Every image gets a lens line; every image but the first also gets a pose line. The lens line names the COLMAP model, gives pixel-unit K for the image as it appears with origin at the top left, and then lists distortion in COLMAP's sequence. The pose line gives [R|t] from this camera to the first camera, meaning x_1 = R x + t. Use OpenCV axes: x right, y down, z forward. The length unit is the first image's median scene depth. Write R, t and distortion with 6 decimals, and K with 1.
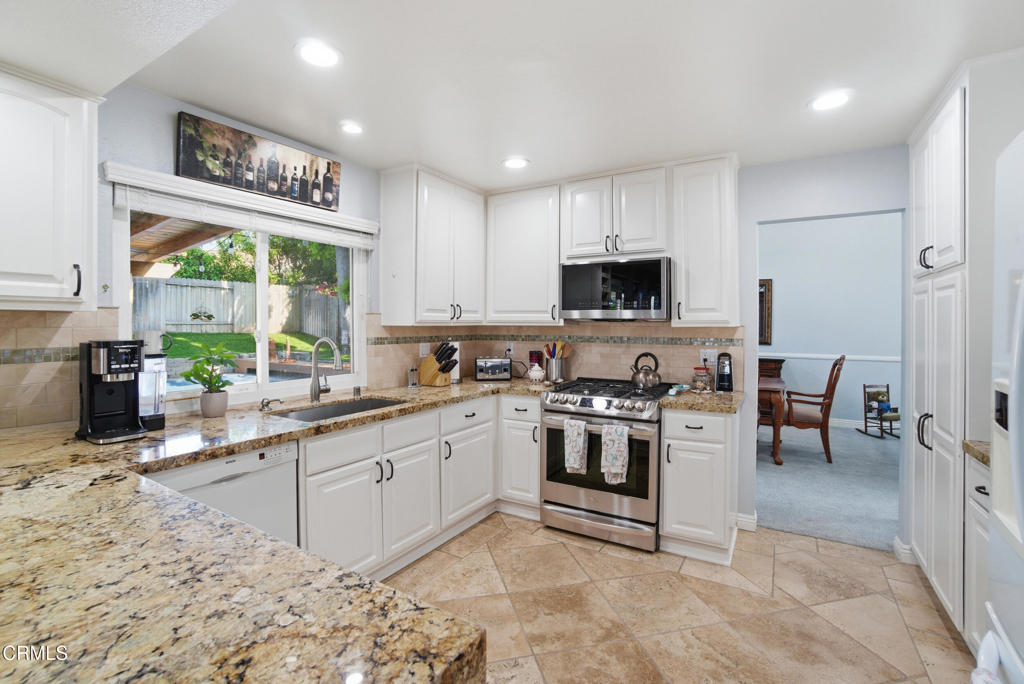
lens RADIAL K [[459.0, 0, 513.6], [0, 459.0, 315.2], [0, 0, 1]] dist [-0.064988, 0.023910]
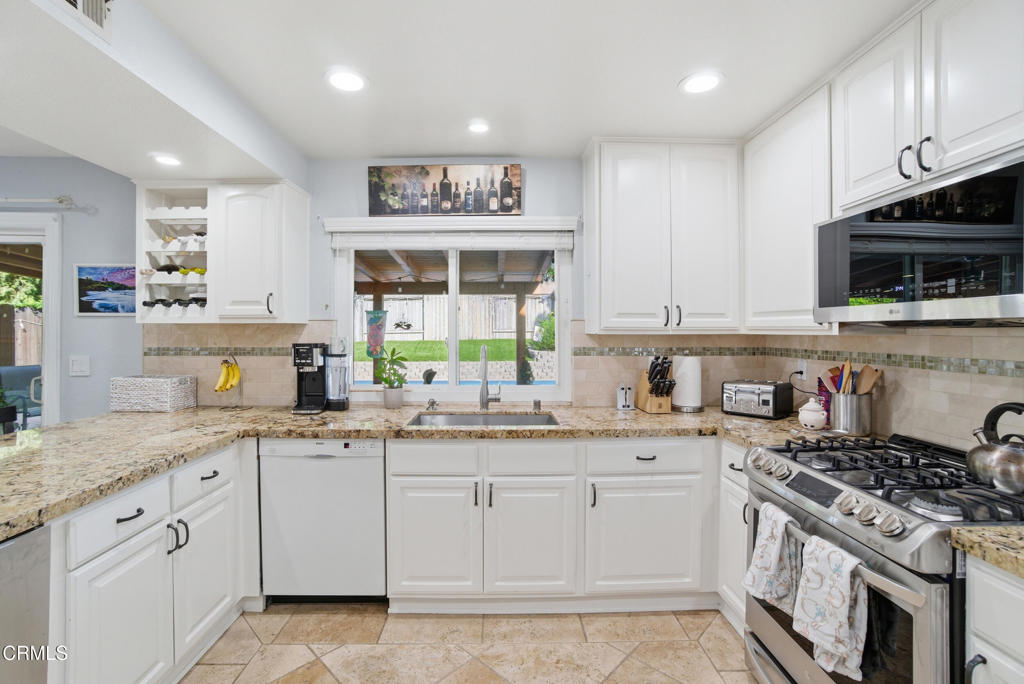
lens RADIAL K [[461.6, 0, 514.1], [0, 461.6, 329.2], [0, 0, 1]] dist [-0.069459, 0.032830]
pose [[0.539662, -0.005242, -0.841866, 0.425965], [0.015796, 0.999868, 0.003900, 0.009309], [0.841734, -0.015403, 0.539673, 0.465351]]
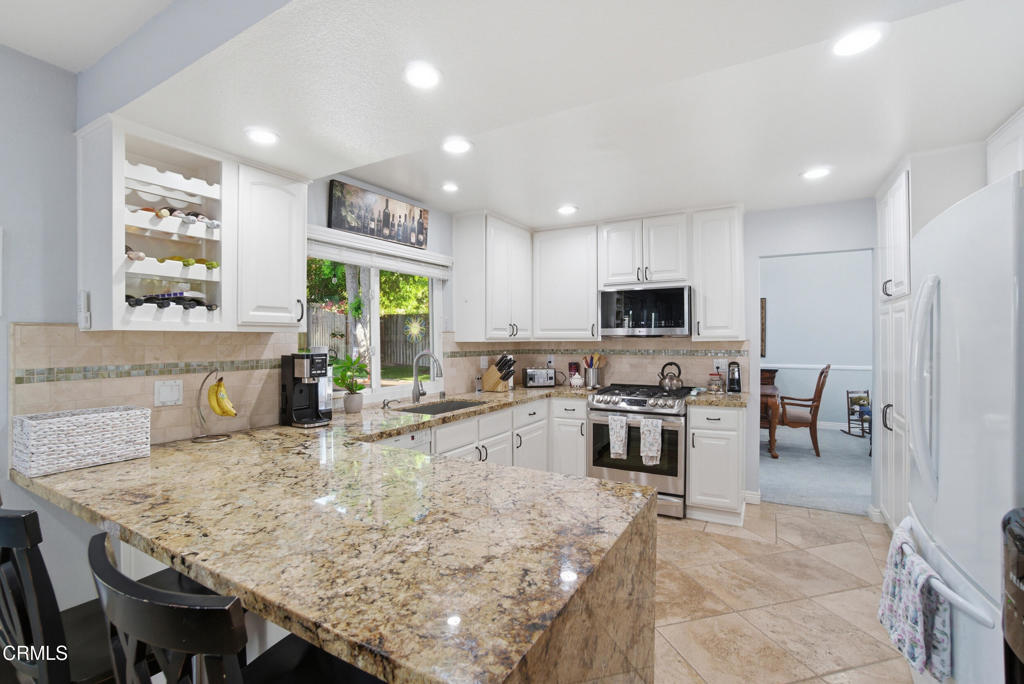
lens RADIAL K [[461.6, 0, 514.1], [0, 461.6, 329.2], [0, 0, 1]] dist [-0.069459, 0.032830]
pose [[0.999710, -0.005971, 0.023343, -0.181488], [0.006065, 0.999974, -0.003983, -0.005696], [-0.023319, 0.004124, 0.999720, -0.258707]]
